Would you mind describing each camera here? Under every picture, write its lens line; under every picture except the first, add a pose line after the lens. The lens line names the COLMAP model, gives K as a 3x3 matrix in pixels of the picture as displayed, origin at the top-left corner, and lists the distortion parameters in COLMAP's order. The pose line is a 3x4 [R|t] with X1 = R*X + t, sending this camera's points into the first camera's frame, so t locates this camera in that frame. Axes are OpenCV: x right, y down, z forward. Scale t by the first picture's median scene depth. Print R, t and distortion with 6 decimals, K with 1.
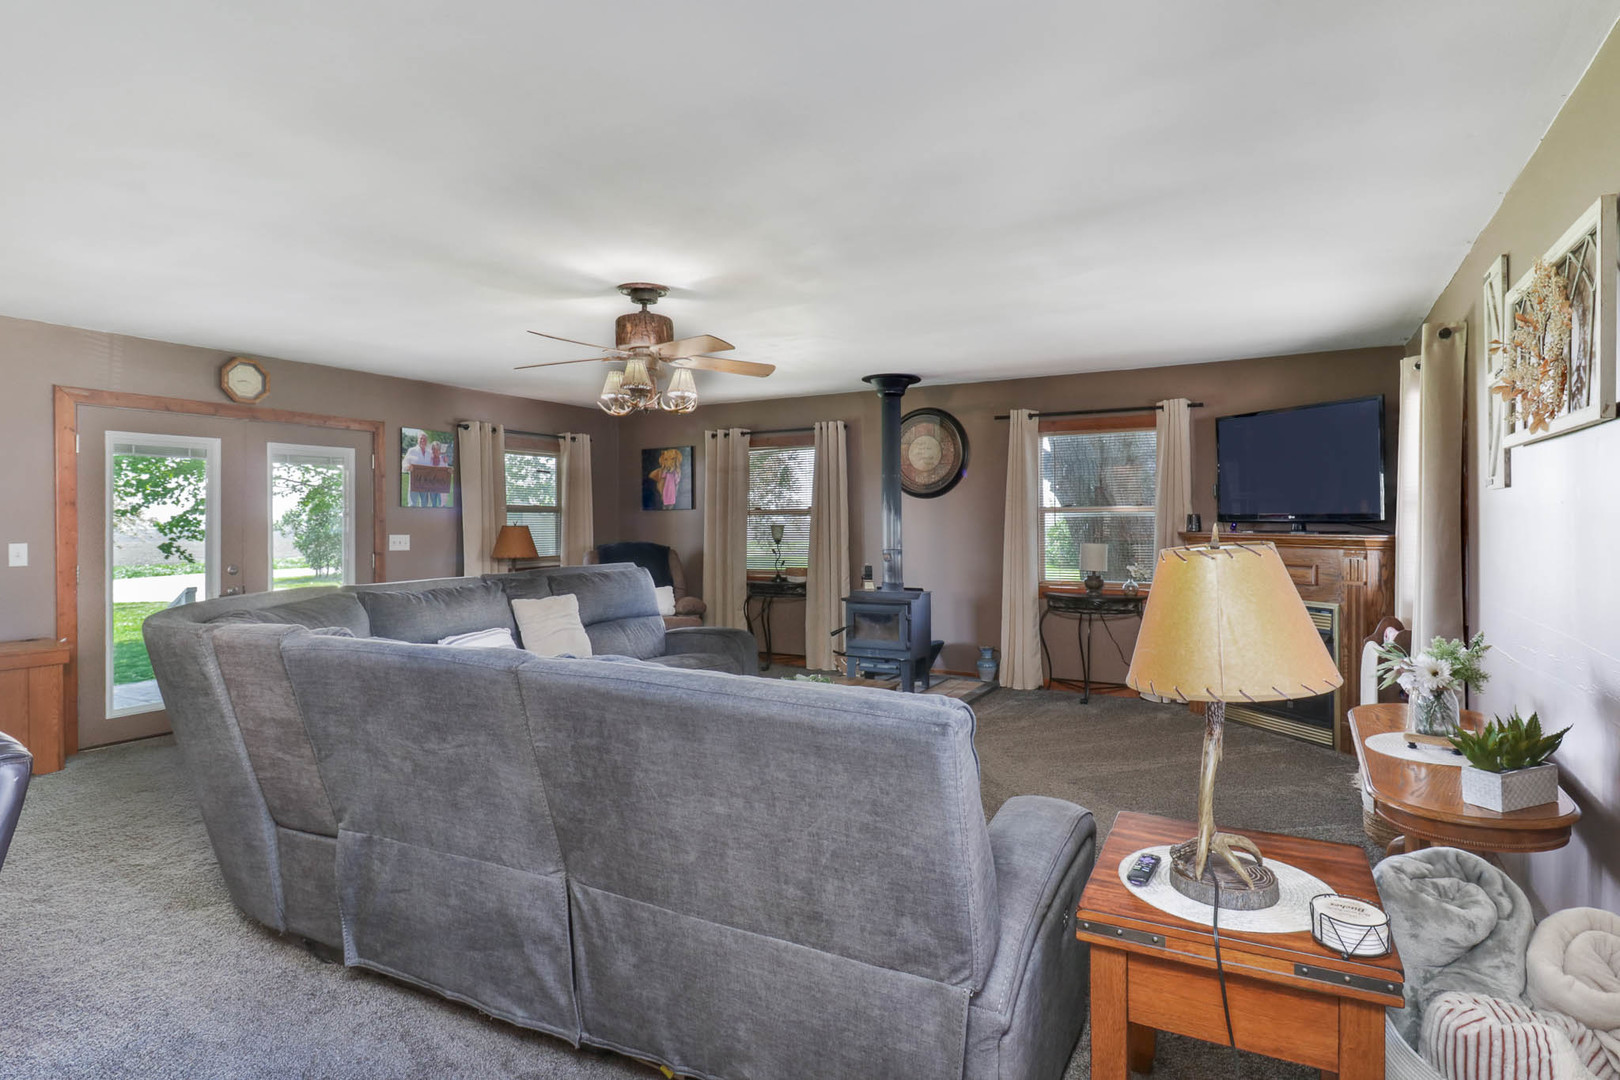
lens RADIAL K [[844.4, 0, 813.5], [0, 844.4, 540.1], [0, 0, 1]] dist [-0.002774, -0.000383]
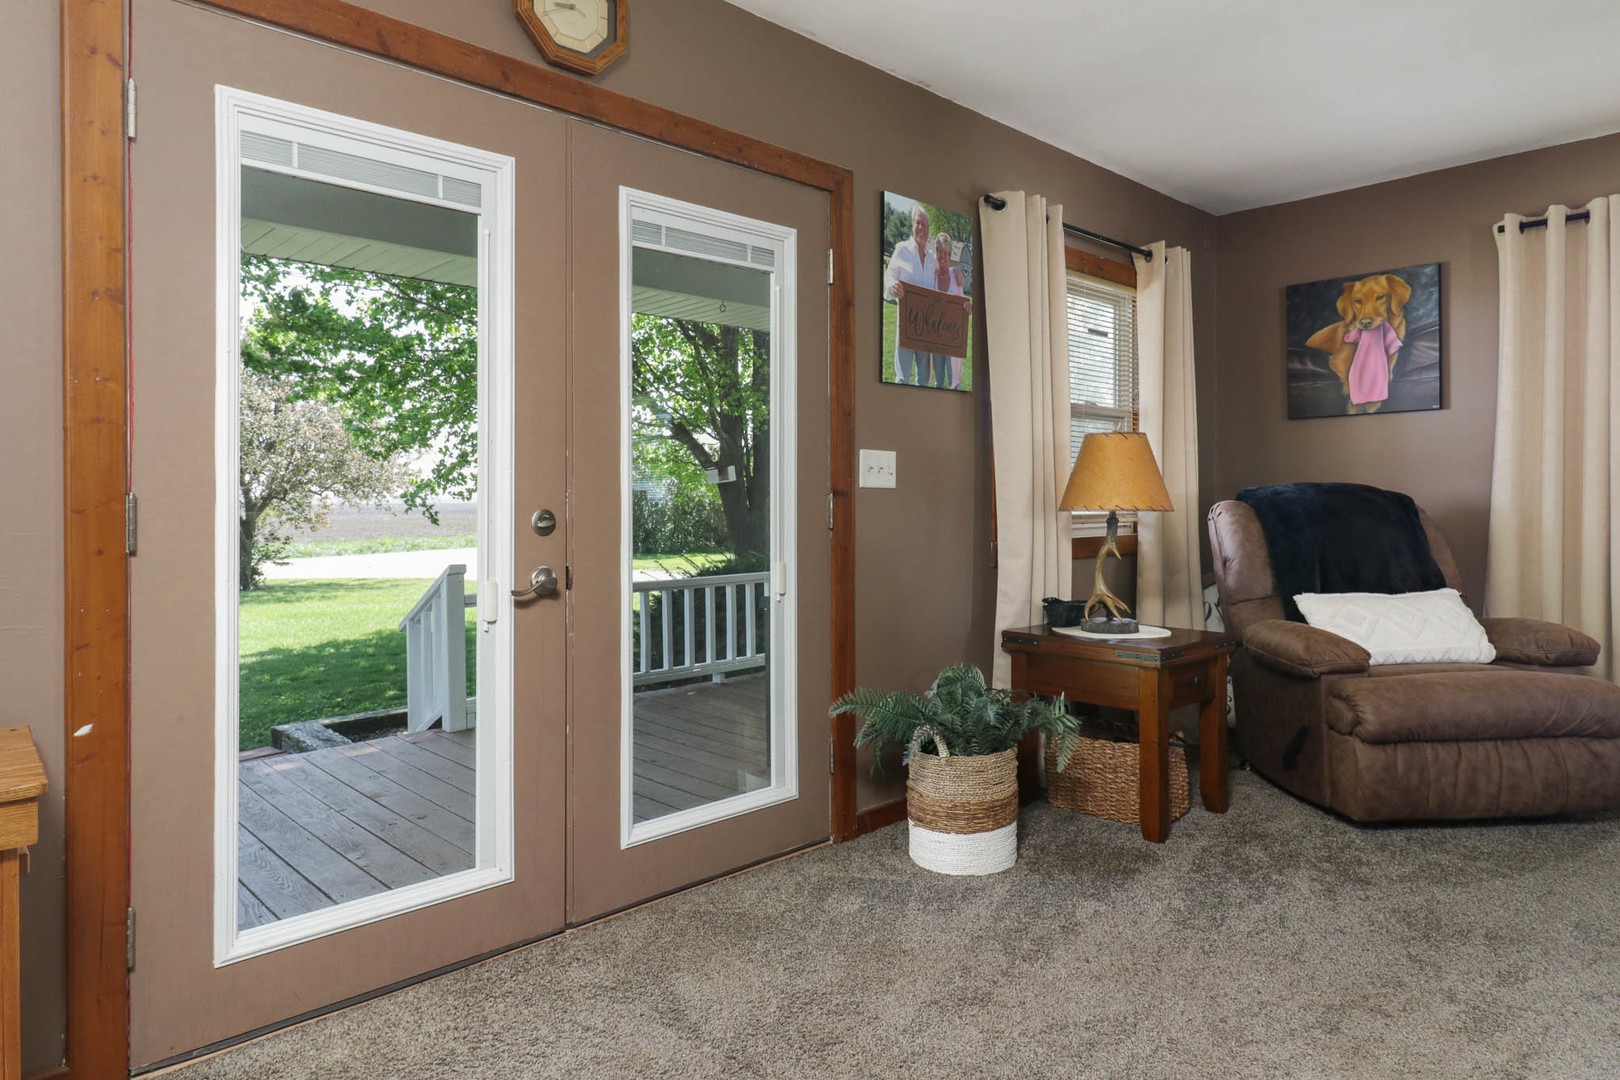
lens RADIAL K [[1002.4, 0, 804.7], [0, 1002.4, 524.0], [0, 0, 1]] dist [0.005210, 0.000667]
pose [[0.954209, 0.009522, -0.298989, -0.362664], [-0.007846, 0.999946, 0.006808, 0.025792], [0.299037, -0.004151, 0.954232, 0.500639]]
